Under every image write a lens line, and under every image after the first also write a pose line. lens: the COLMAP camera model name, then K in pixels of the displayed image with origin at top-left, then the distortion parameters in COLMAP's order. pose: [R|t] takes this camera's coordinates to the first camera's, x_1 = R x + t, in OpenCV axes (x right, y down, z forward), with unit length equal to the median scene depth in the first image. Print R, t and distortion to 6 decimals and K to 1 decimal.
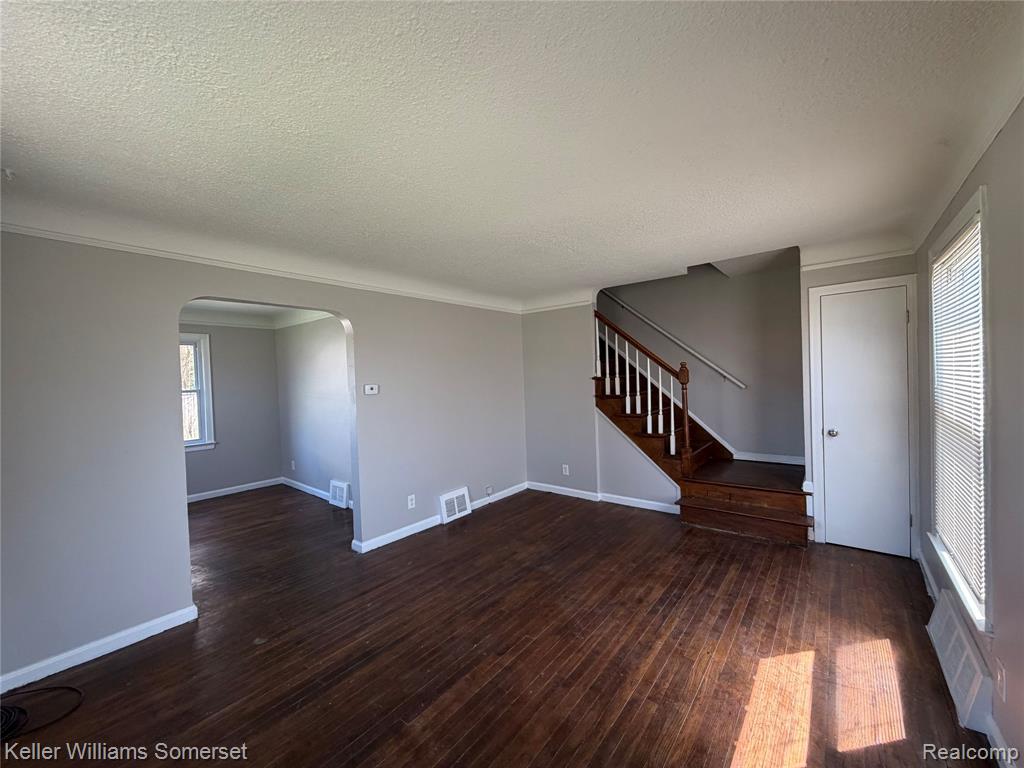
lens RADIAL K [[406.8, 0, 513.5], [0, 406.8, 384.9], [0, 0, 1]] dist [0.003259, 0.000111]
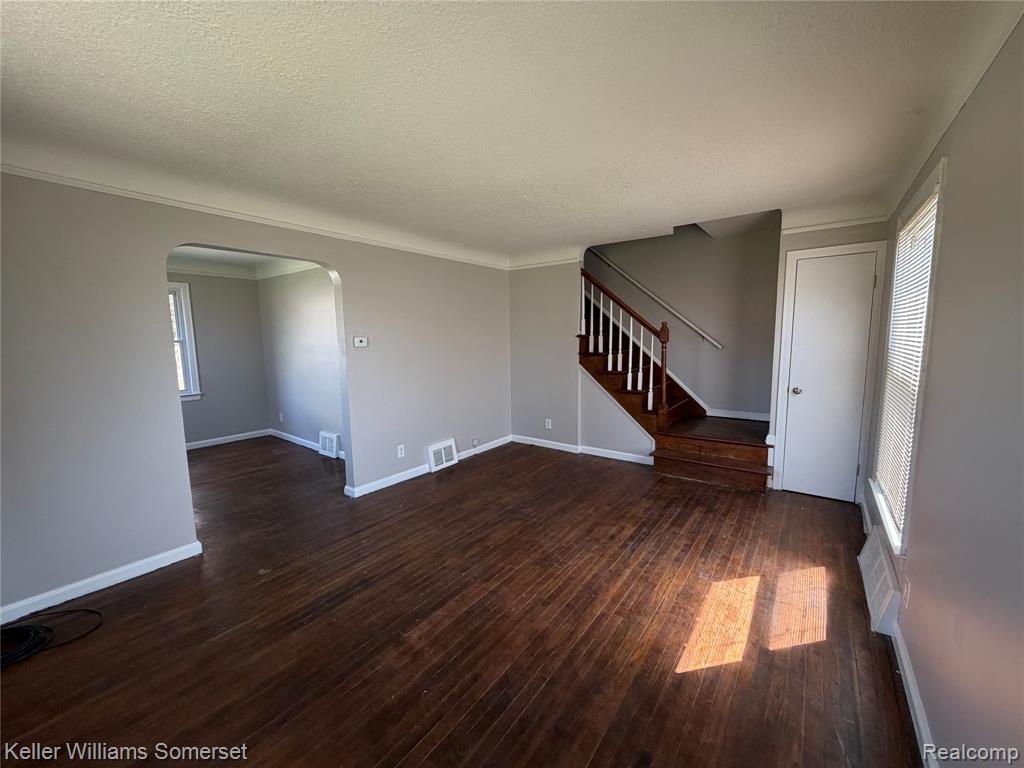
lens RADIAL K [[406.8, 0, 512.2], [0, 406.8, 385.7], [0, 0, 1]] dist [0.003259, 0.000111]
pose [[0.999191, 0.015421, 0.037140, -0.009037], [-0.019129, 0.994636, 0.101651, 0.011835], [-0.035373, -0.102279, 0.994127, -0.047783]]
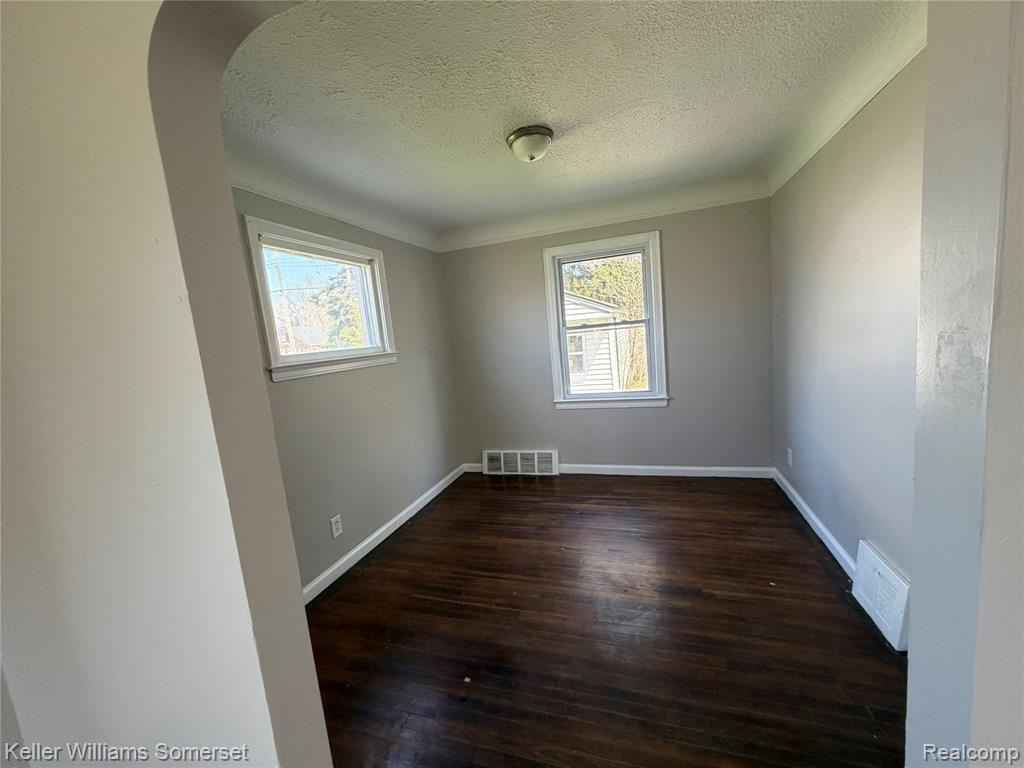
lens RADIAL K [[406.8, 0, 512.7], [0, 406.8, 385.8], [0, 0, 1]] dist [0.003259, 0.000111]
pose [[0.356791, 0.120747, -0.926348, -0.434565], [0.070000, 0.985368, 0.155402, 0.001188], [0.931558, -0.120290, 0.343118, 1.122348]]
